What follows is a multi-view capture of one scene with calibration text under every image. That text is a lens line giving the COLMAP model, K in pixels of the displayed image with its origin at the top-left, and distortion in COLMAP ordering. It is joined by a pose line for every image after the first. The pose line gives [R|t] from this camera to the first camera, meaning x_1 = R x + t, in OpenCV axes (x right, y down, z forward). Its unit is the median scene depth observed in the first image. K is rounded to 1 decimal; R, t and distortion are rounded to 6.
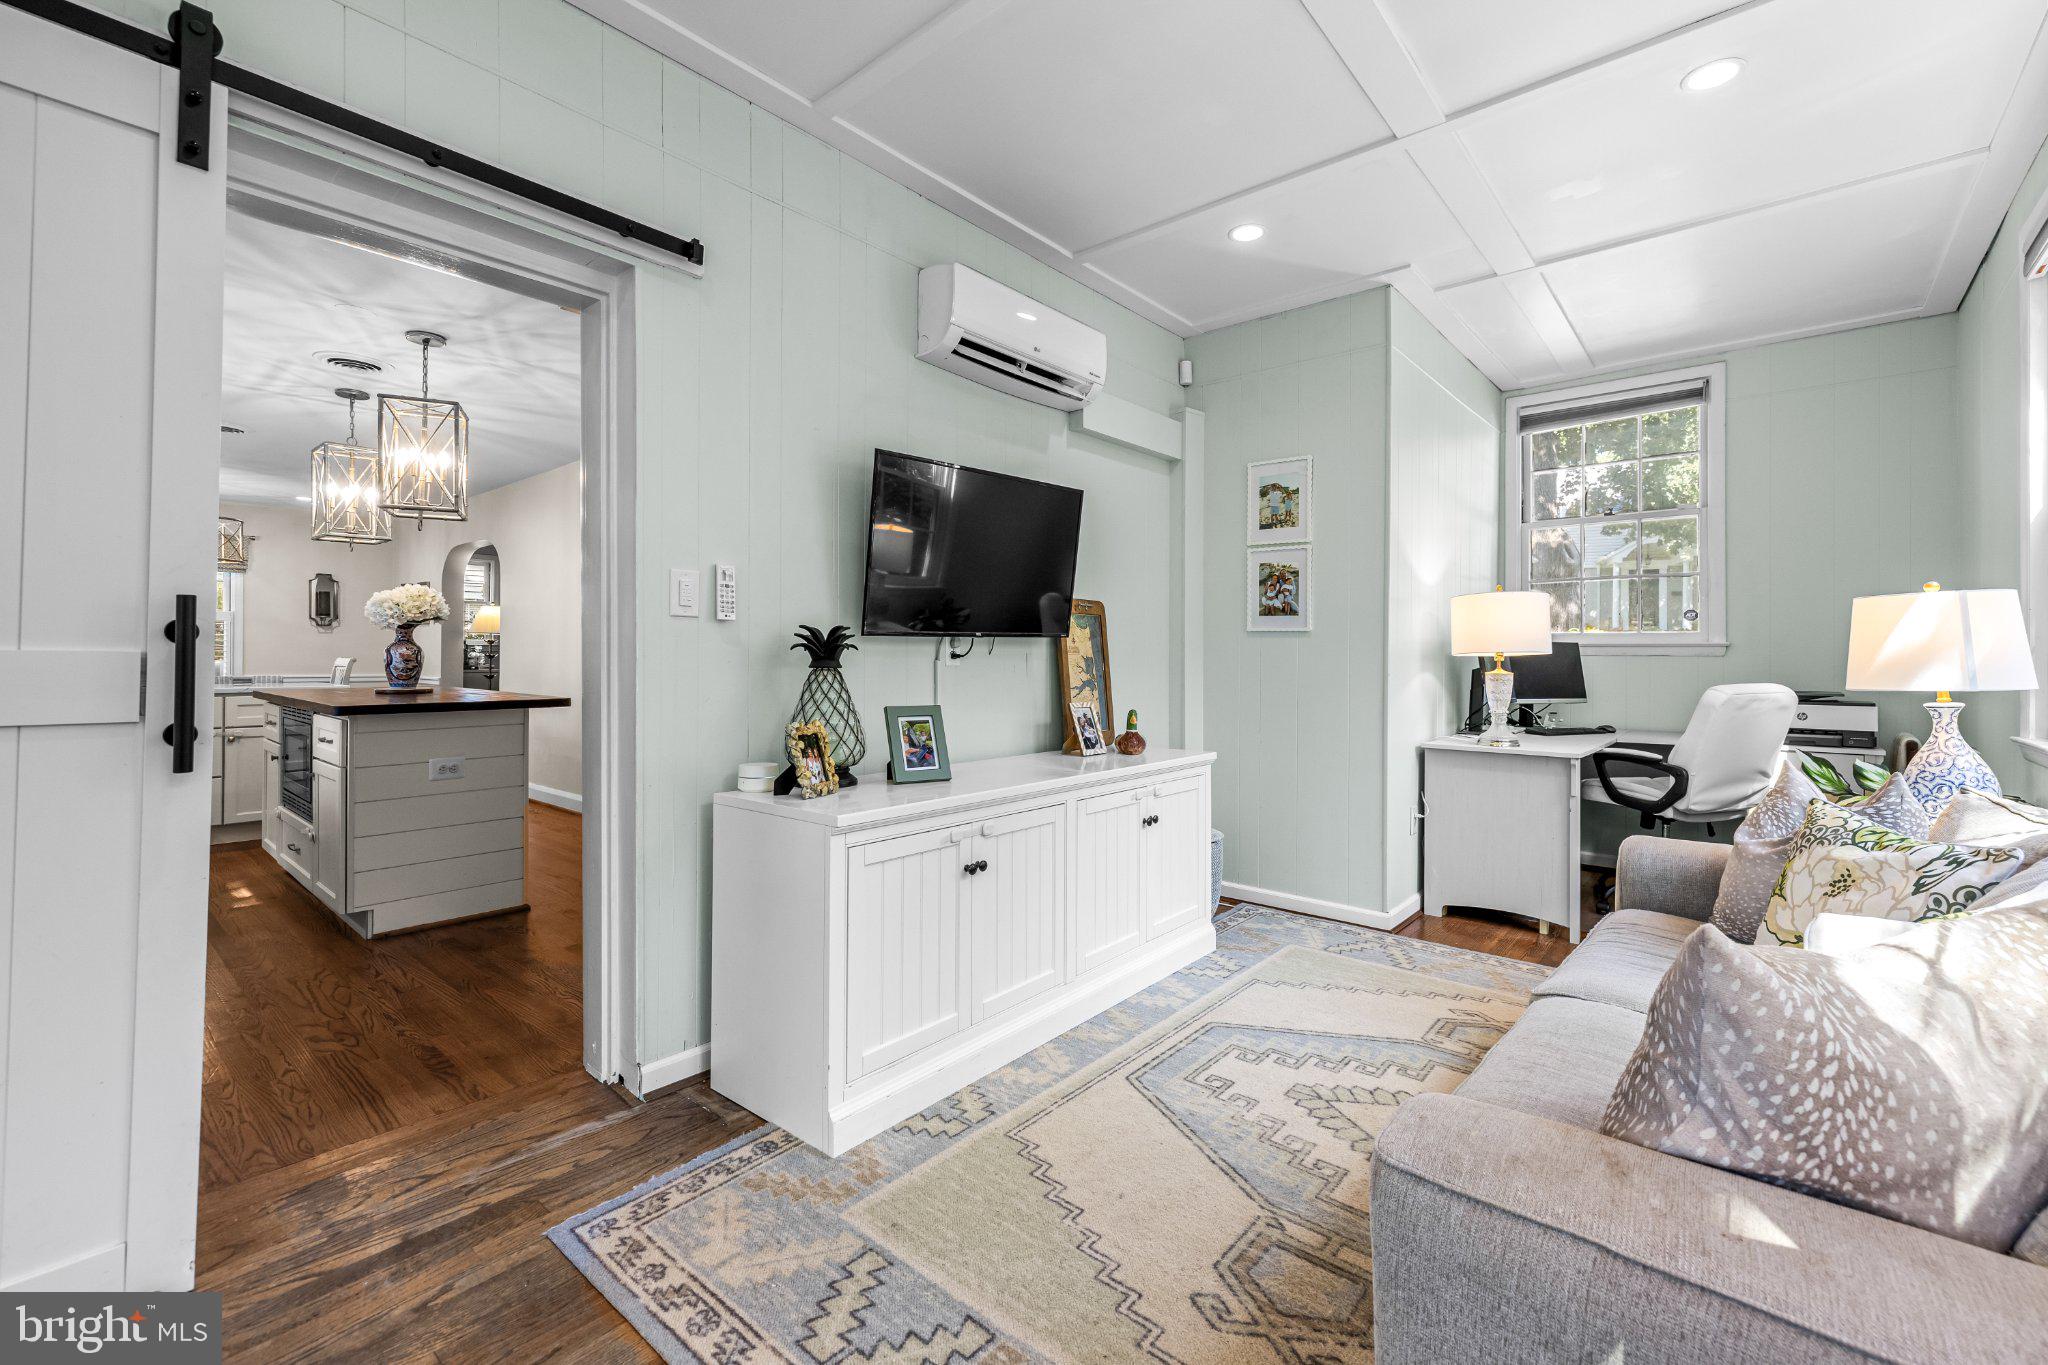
lens RADIAL K [[882.4, 0, 1036.5], [0, 882.4, 654.9], [0, 0, 1]] dist [-0.001103, -0.000043]
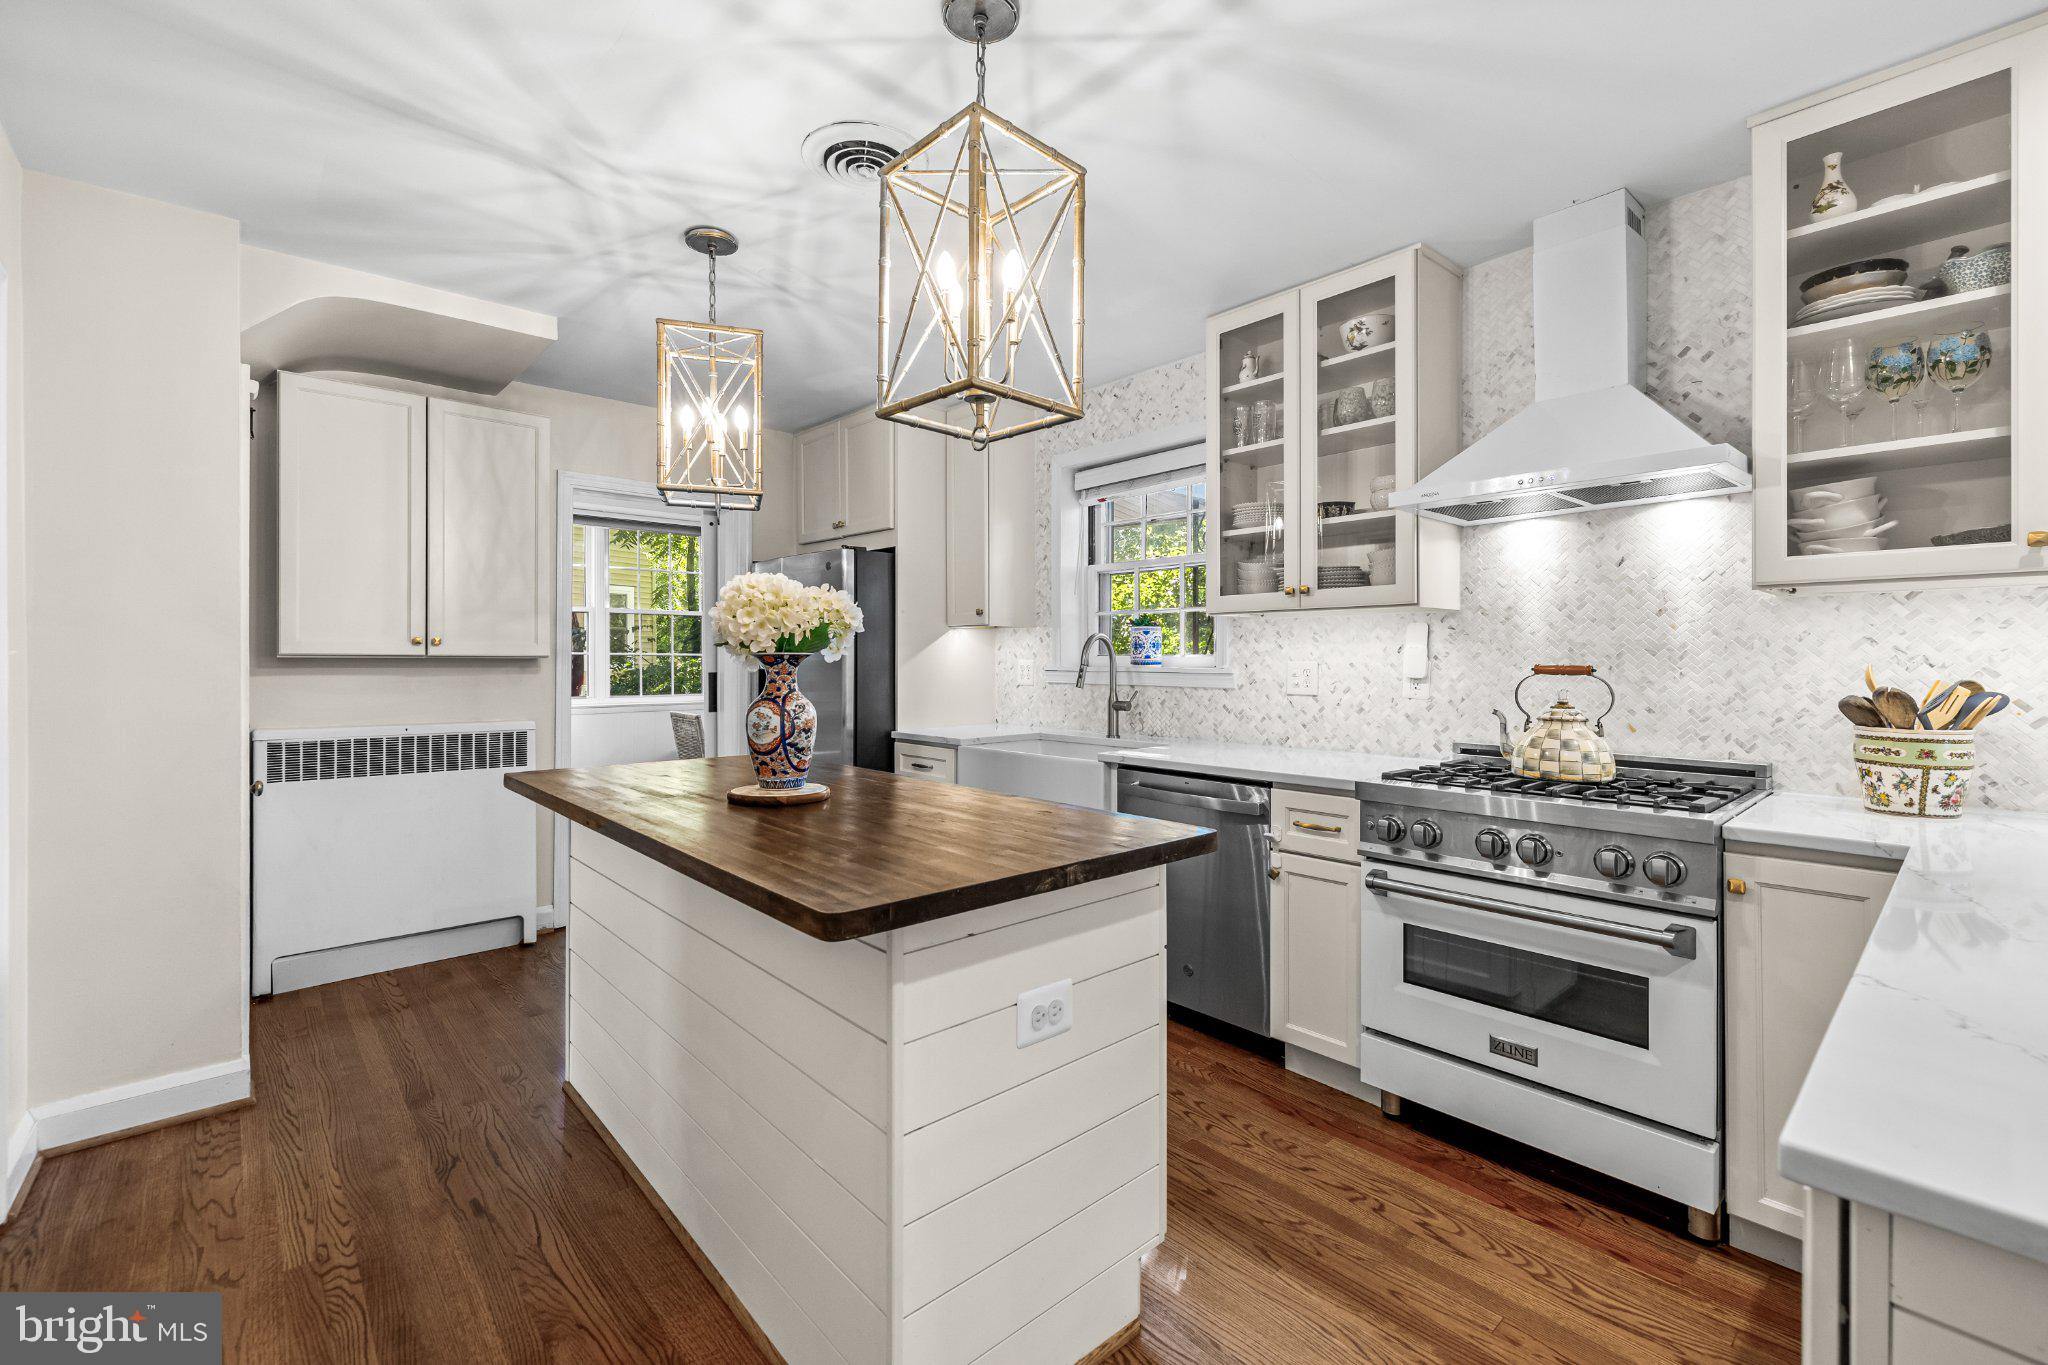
lens RADIAL K [[871.3, 0, 1018.1], [0, 871.3, 662.9], [0, 0, 1]] dist [0.001432, 0.000285]
pose [[-0.990838, -0.000414, 0.135053, -0.930504], [0.001339, 0.999916, 0.012886, -0.038903], [-0.135047, 0.012949, -0.990755, 1.497920]]
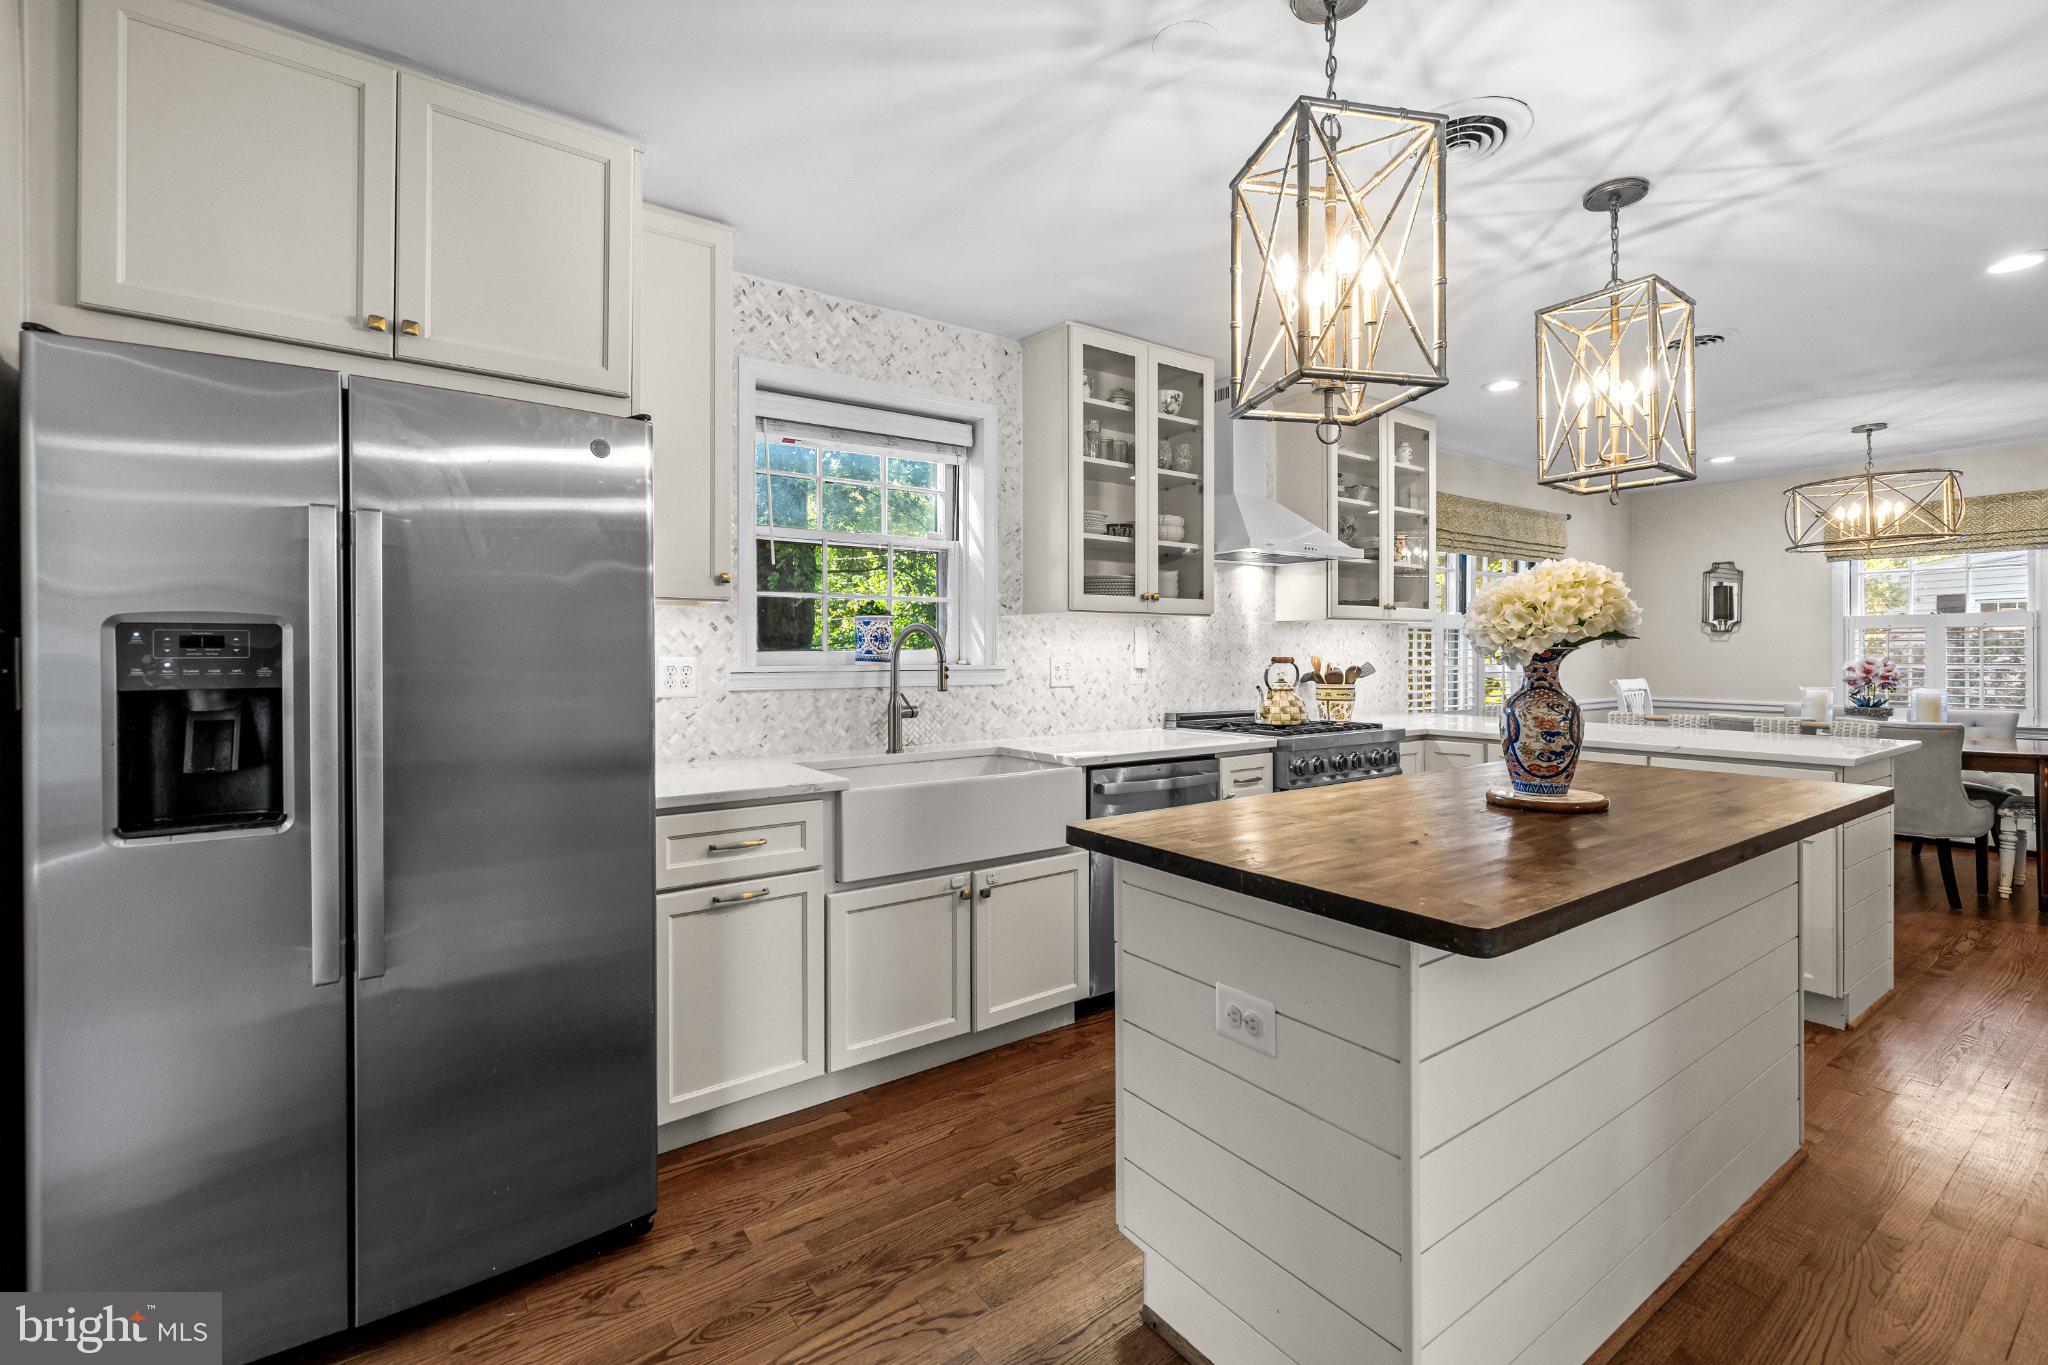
lens RADIAL K [[882.4, 0, 1036.5], [0, 882.4, 654.9], [0, 0, 1]] dist [-0.001103, -0.000043]
pose [[-0.245083, 0.003066, -0.969497, -0.220739], [-0.005904, 0.999972, 0.004655, -0.035477], [0.969484, 0.006865, -0.245058, 0.884004]]
